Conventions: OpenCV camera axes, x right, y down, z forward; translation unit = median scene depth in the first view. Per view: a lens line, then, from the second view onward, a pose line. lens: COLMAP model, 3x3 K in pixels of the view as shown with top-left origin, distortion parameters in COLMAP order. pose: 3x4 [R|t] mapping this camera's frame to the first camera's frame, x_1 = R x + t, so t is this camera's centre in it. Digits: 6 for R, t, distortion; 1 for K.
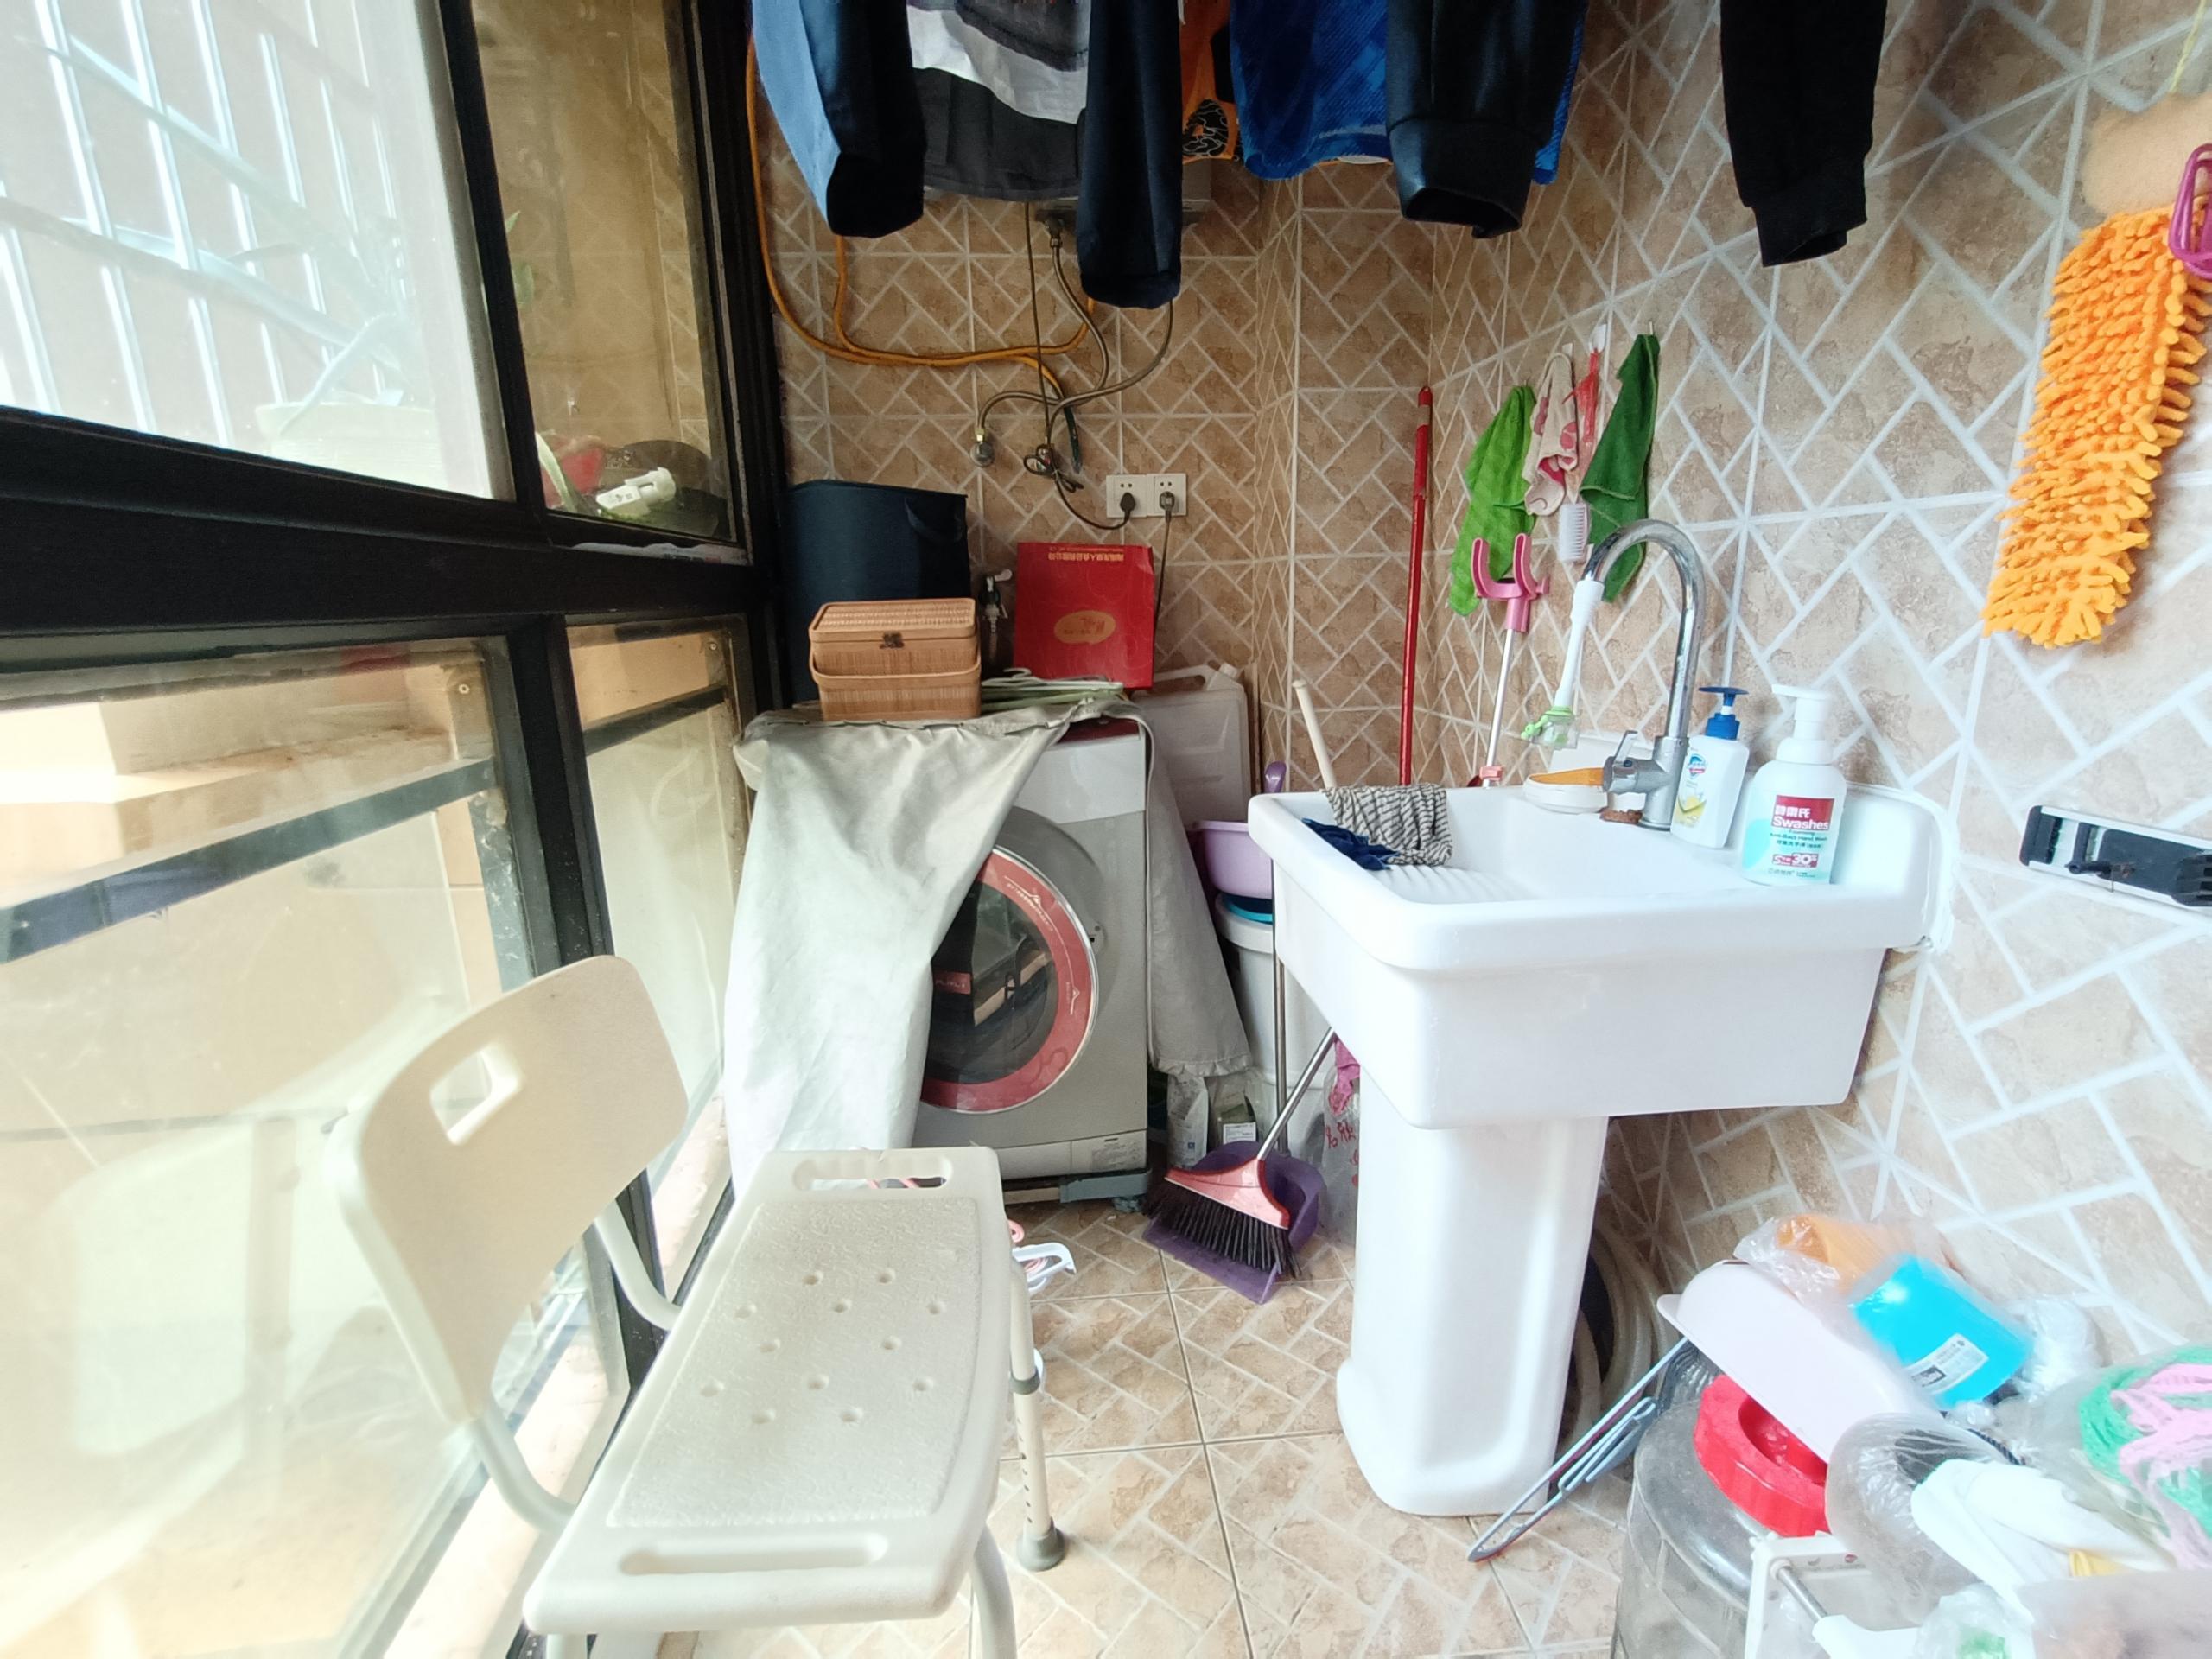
lens RADIAL K [[995.9, 0, 1104.5], [0, 995.9, 836.7], [0, 0, 1]] dist [-0.004055, -0.000549]
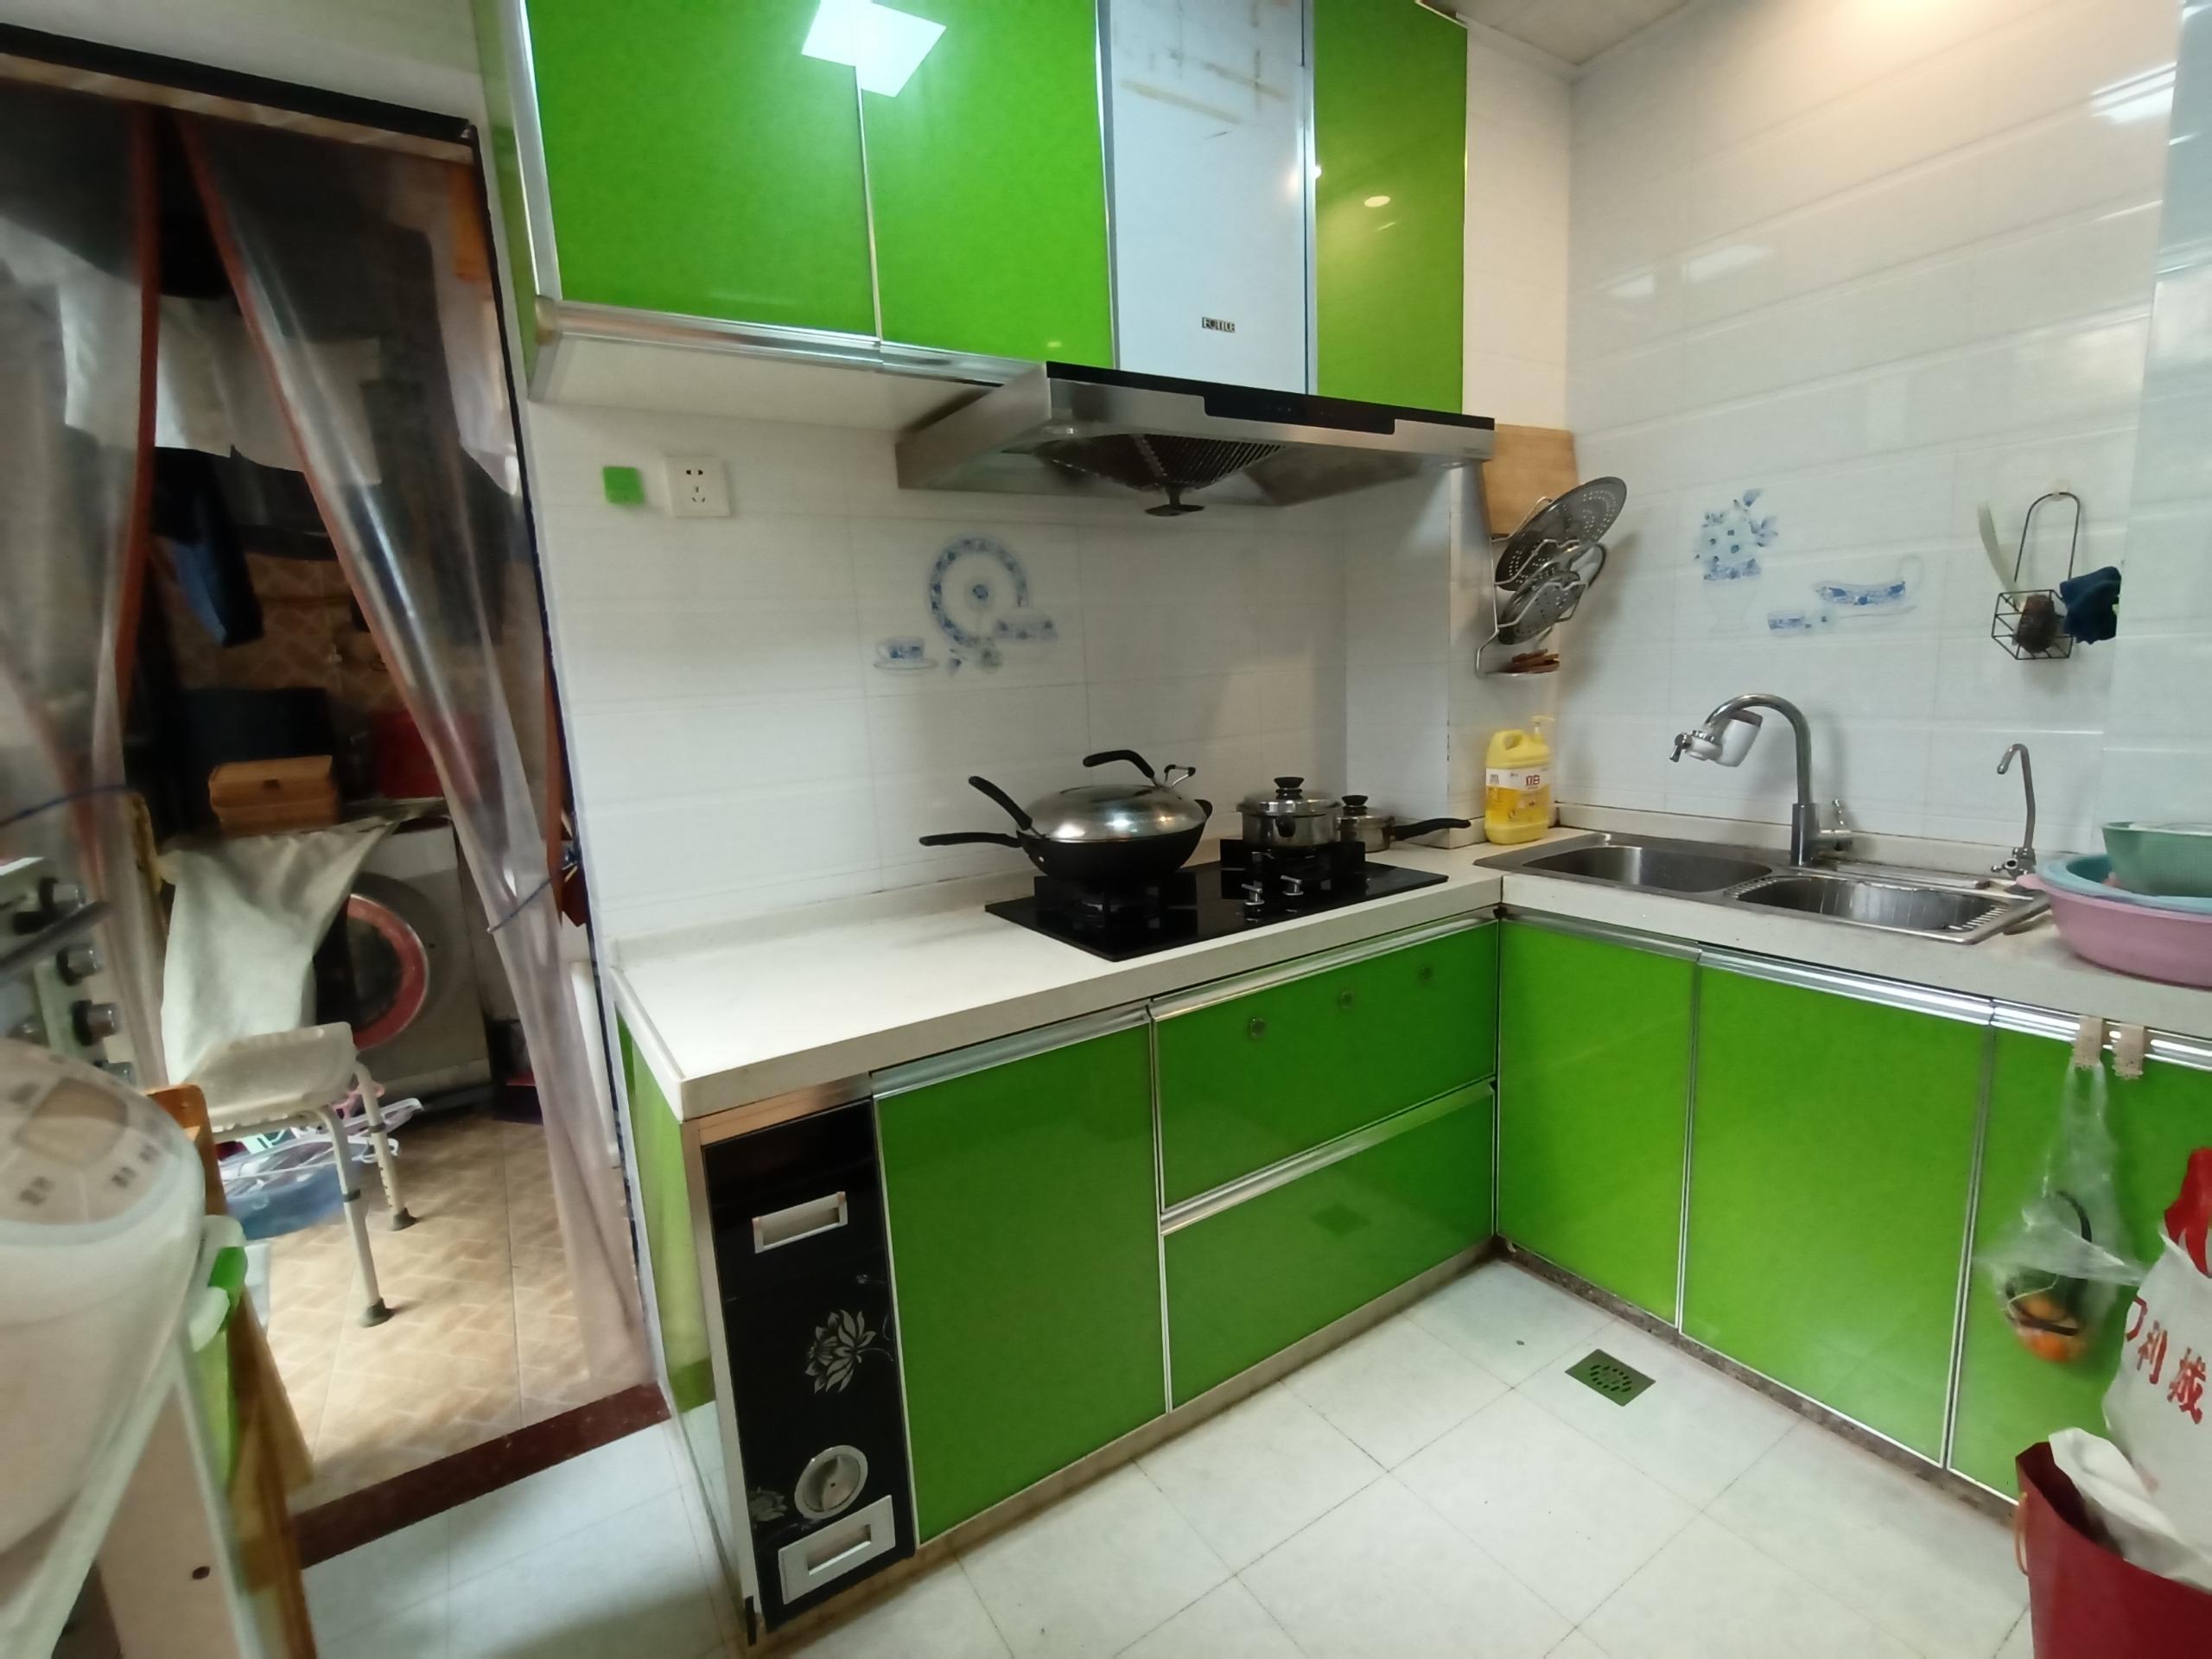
lens RADIAL K [[995.9, 0, 1107.1], [0, 995.9, 826.1], [0, 0, 1]] dist [-0.004055, -0.000549]
pose [[0.887226, -0.097725, 0.450866, 0.284417], [0.141923, 0.987729, -0.065190, 0.187706], [-0.438963, 0.121826, 0.890208, -1.139709]]
